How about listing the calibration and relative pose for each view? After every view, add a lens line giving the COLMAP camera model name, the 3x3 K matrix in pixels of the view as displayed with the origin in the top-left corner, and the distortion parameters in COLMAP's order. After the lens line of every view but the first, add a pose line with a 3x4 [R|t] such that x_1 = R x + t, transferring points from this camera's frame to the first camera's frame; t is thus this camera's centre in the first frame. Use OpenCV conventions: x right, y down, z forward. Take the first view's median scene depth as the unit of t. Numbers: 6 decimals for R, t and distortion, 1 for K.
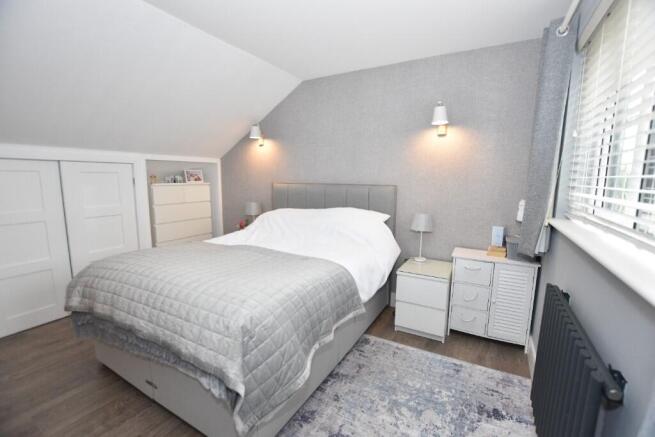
lens RADIAL K [[284.3, 0, 327.5], [0, 284.3, 218.5], [0, 0, 1]] dist [-0.002716, -0.000142]
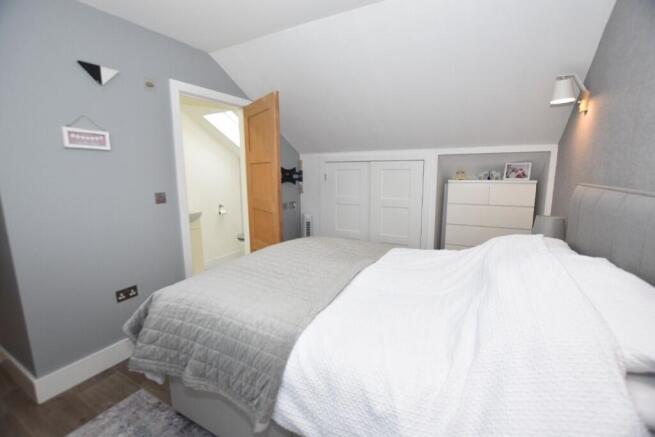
lens RADIAL K [[284.3, 0, 327.5], [0, 284.3, 218.5], [0, 0, 1]] dist [-0.002716, -0.000142]
pose [[-0.008880, 0.161890, -0.986769, 0.298728], [-0.136162, 0.977421, 0.161581, -0.086806], [0.990647, 0.135796, 0.013363, 0.552423]]
